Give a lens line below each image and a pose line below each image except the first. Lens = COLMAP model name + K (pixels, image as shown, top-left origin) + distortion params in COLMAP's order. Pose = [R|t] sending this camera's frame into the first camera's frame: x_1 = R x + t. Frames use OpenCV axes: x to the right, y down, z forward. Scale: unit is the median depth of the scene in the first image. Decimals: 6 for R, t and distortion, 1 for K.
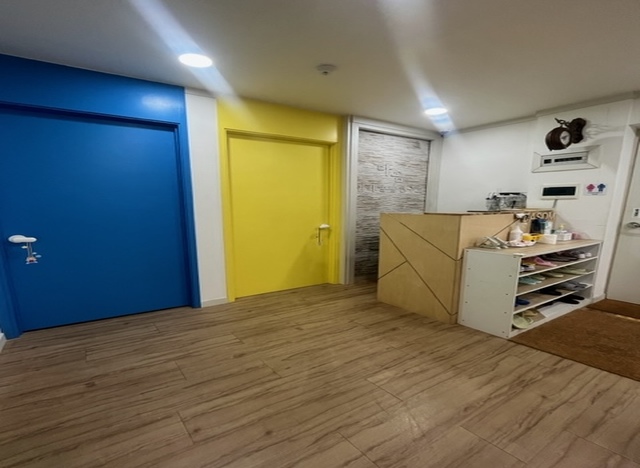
lens RADIAL K [[355.3, 0, 320.0], [0, 355.3, 234.0], [0, 0, 1]] dist [0.001288, 0.000440]
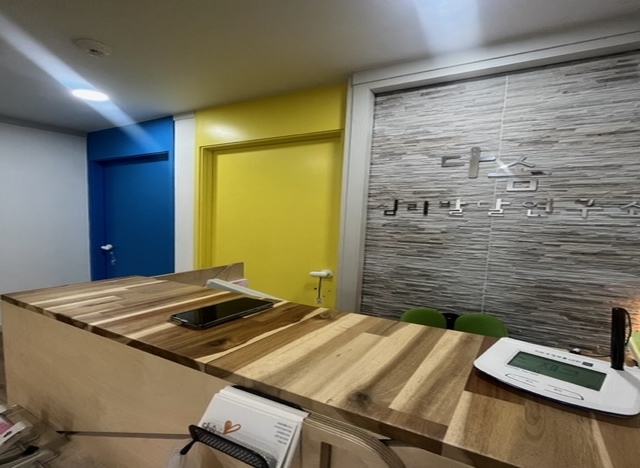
lens RADIAL K [[346.3, 0, 320.5], [0, 346.3, 221.0], [0, 0, 1]] dist [0.002118, 0.000492]
pose [[0.403775, 0.018295, -0.914676, 0.502361], [-0.102649, 0.994393, -0.025424, -0.087430], [0.909082, 0.104156, 0.403388, 0.703041]]
